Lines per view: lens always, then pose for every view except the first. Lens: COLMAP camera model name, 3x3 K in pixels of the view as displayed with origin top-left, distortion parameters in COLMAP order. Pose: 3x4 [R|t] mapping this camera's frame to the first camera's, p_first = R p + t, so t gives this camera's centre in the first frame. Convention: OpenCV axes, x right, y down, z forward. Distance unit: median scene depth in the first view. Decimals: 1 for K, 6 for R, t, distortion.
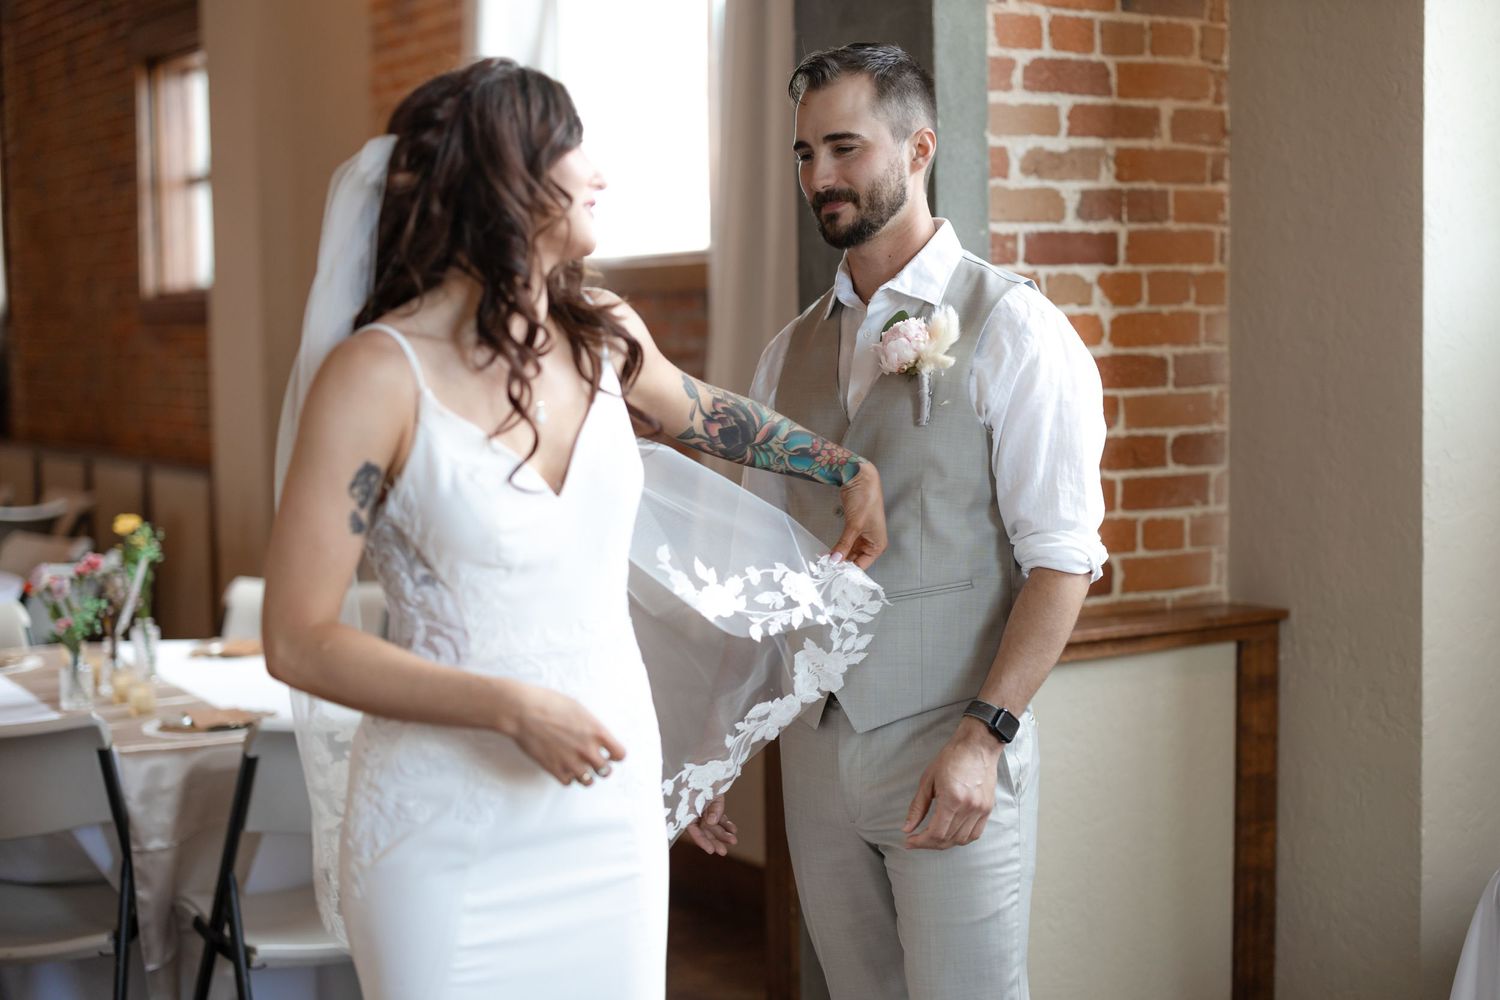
lens RADIAL K [[2203.5, 0, 748.4], [0, 2203.5, 502.6], [0, 0, 1]] dist [0.017745, 0.000000]
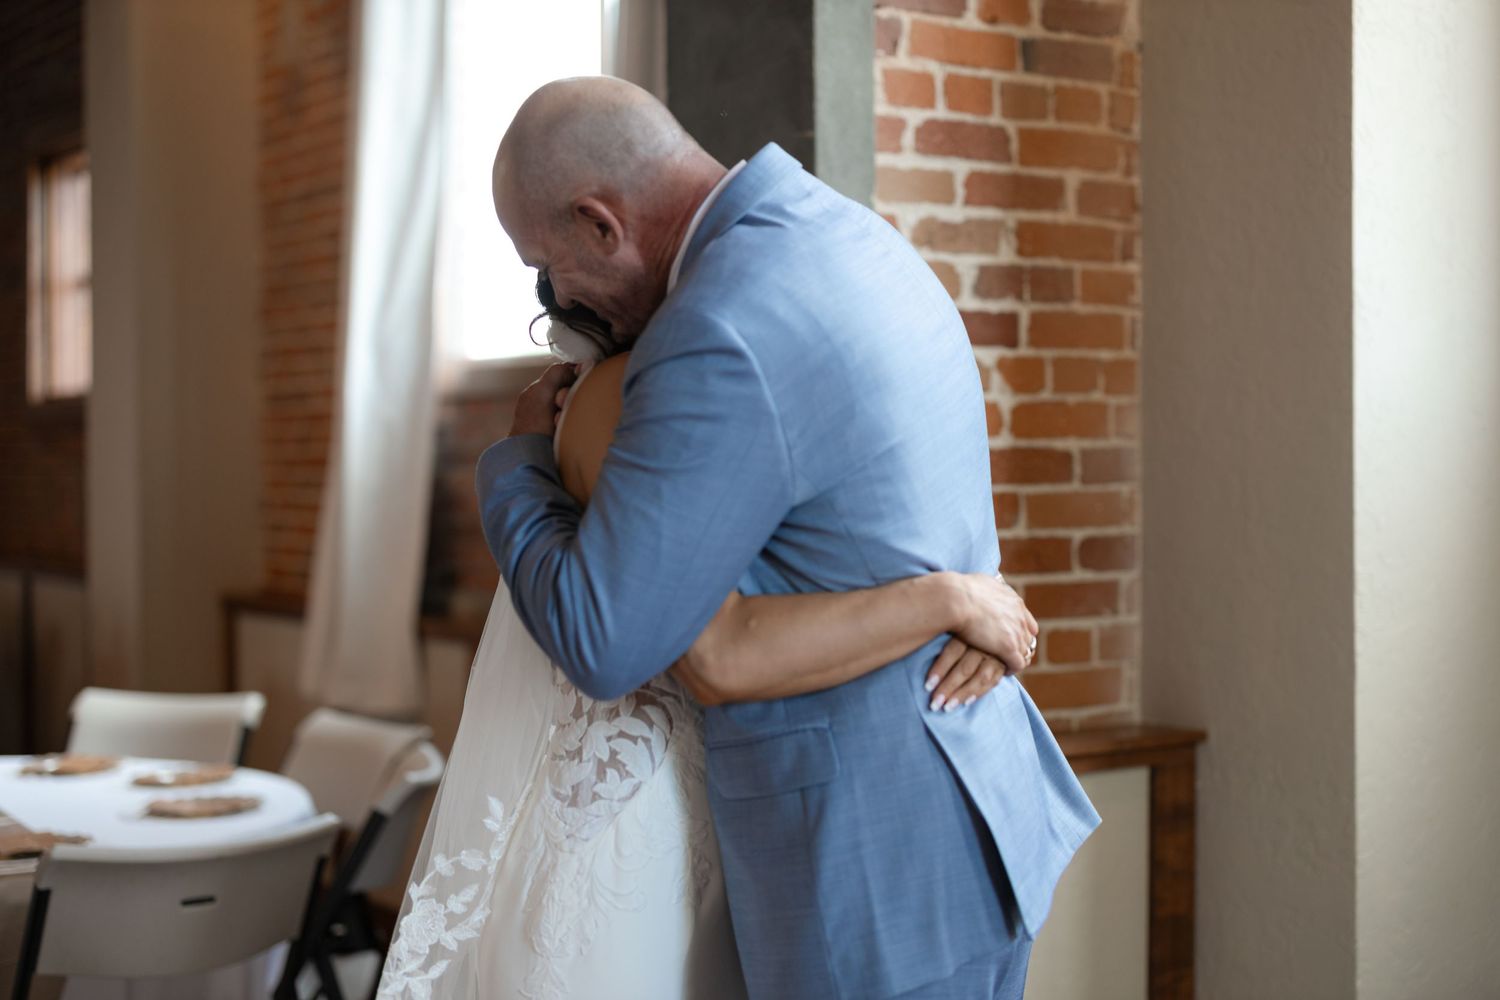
lens RADIAL K [[2203.5, 0, 723.8], [0, 2203.5, 497.4], [0, 0, 1]] dist [0.017745, 0.000000]
pose [[0.999573, 0.010659, 0.027203, 0.021836], [-0.009111, 0.998365, -0.056429, 0.005727], [-0.027760, 0.056157, 0.998036, 0.099857]]
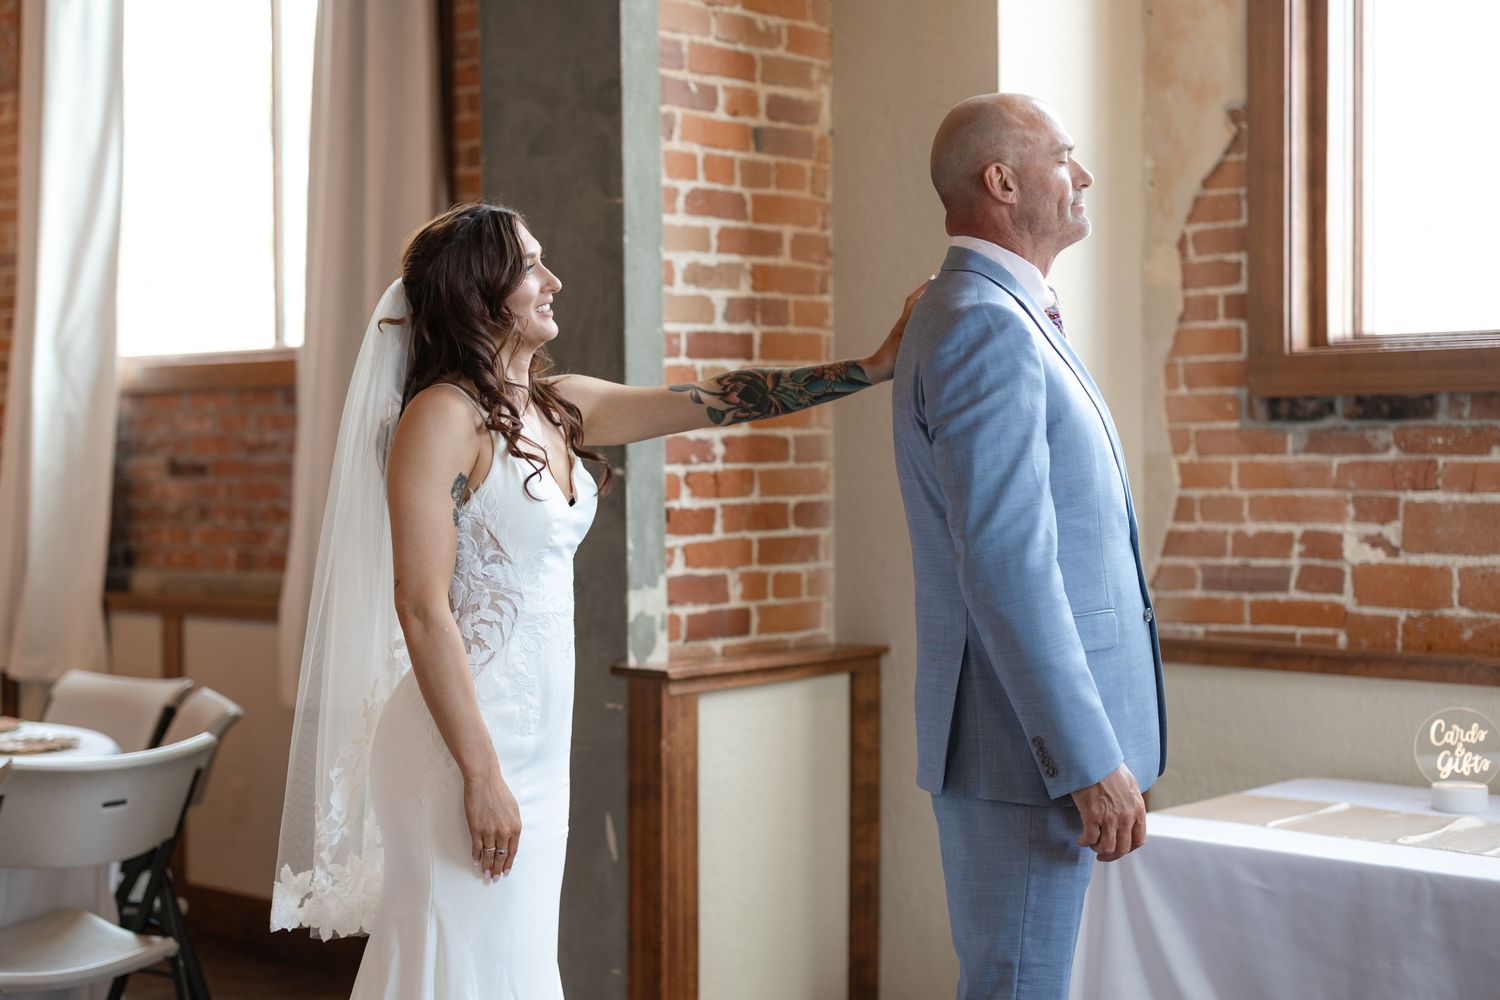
lens RADIAL K [[2203.5, 0, 744.7], [0, 2203.5, 499.7], [0, 0, 1]] dist [0.017745, 0.000000]
pose [[0.965130, -0.000445, 0.261772, -0.150441], [0.014509, 0.998552, -0.051794, 0.030214], [-0.261370, 0.053786, 0.963739, -0.153149]]
